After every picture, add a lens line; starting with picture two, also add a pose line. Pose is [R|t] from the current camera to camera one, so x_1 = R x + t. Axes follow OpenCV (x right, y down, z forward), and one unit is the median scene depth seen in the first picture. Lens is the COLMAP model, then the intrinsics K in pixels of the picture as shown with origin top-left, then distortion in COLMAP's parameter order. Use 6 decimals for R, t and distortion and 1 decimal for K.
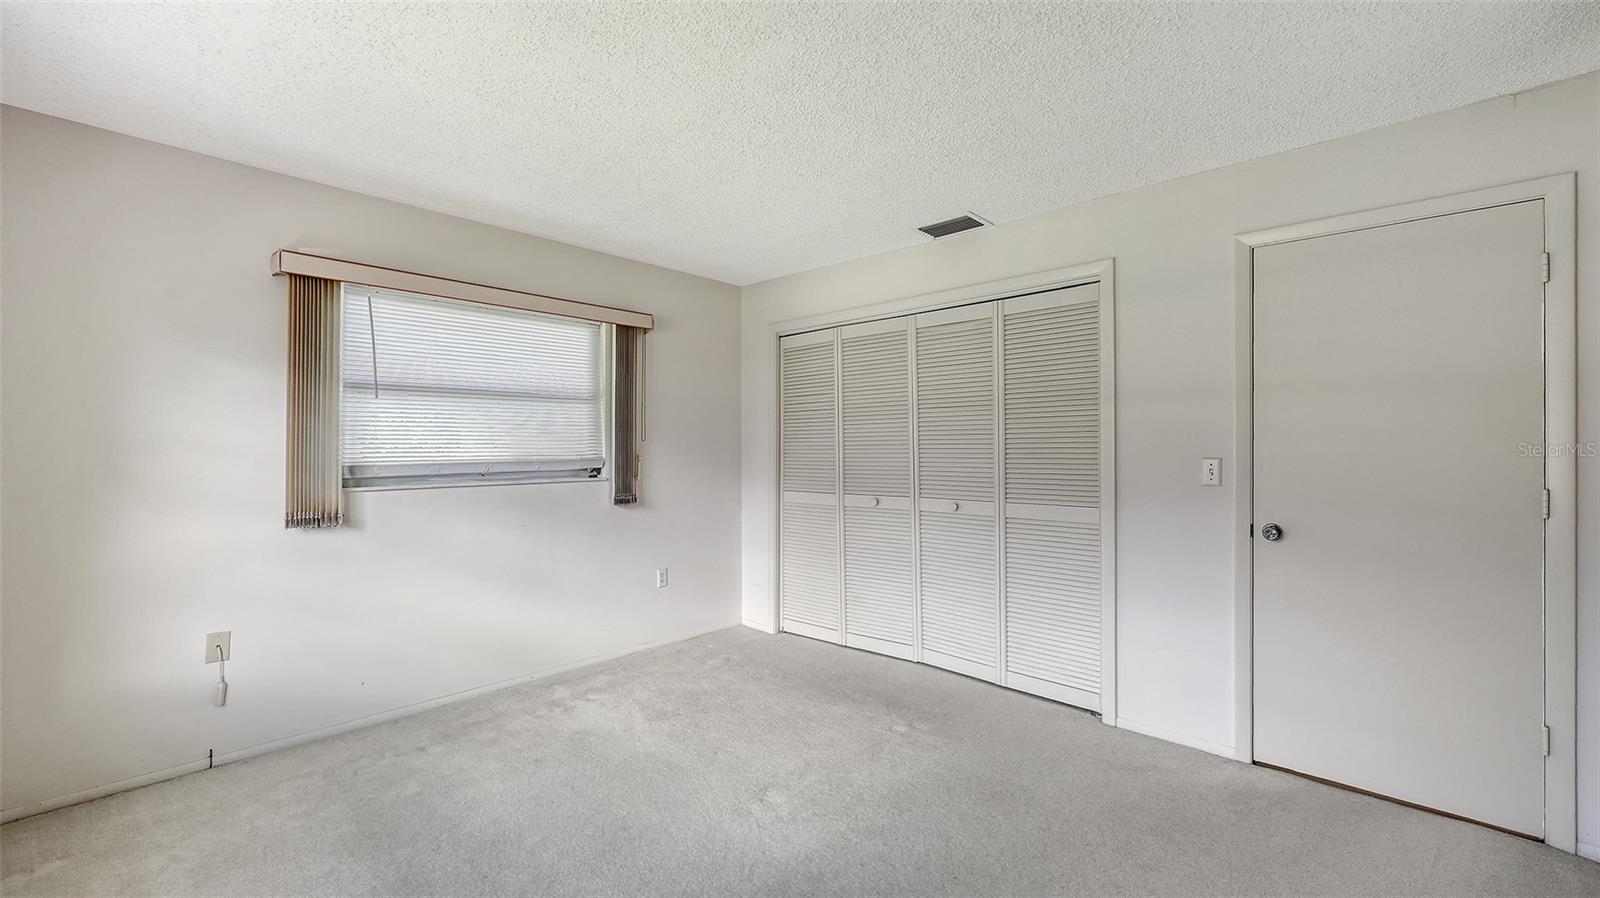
lens RADIAL K [[642.2, 0, 798.4], [0, 642.2, 447.6], [0, 0, 1]] dist [-0.001674, 0.000875]
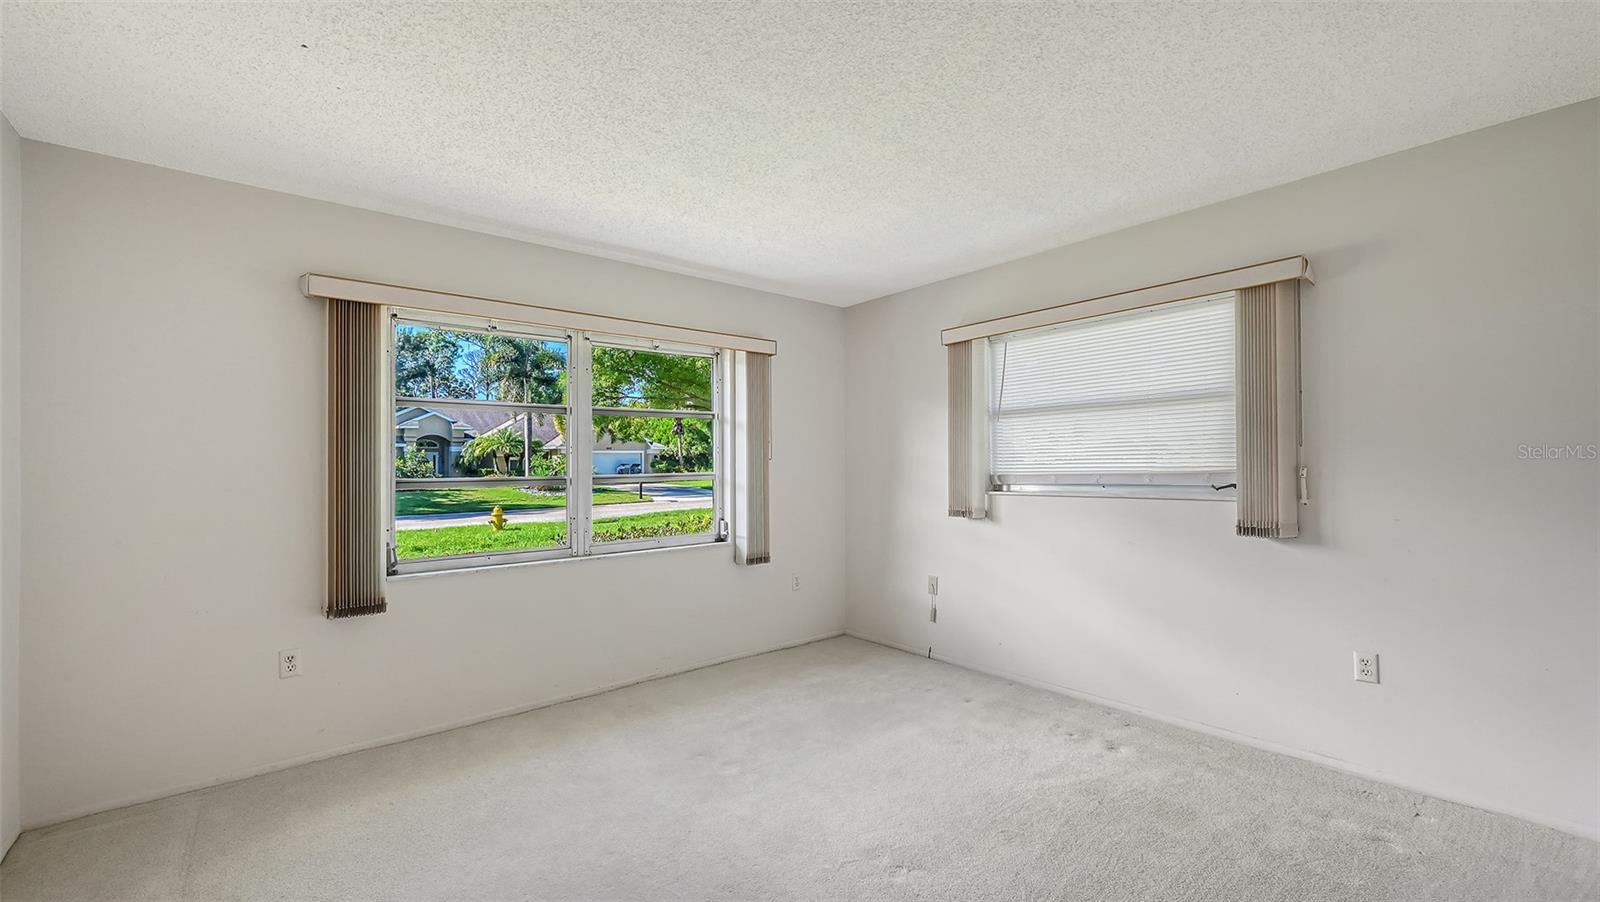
lens RADIAL K [[647.3, 0, 801.4], [0, 647.3, 452.5], [0, 0, 1]] dist [-0.000216, -0.000255]
pose [[-0.116899, -0.013724, -0.993049, 0.571954], [0.015970, 0.999749, -0.015697, -0.001815], [0.993015, -0.017694, -0.116650, 0.657704]]
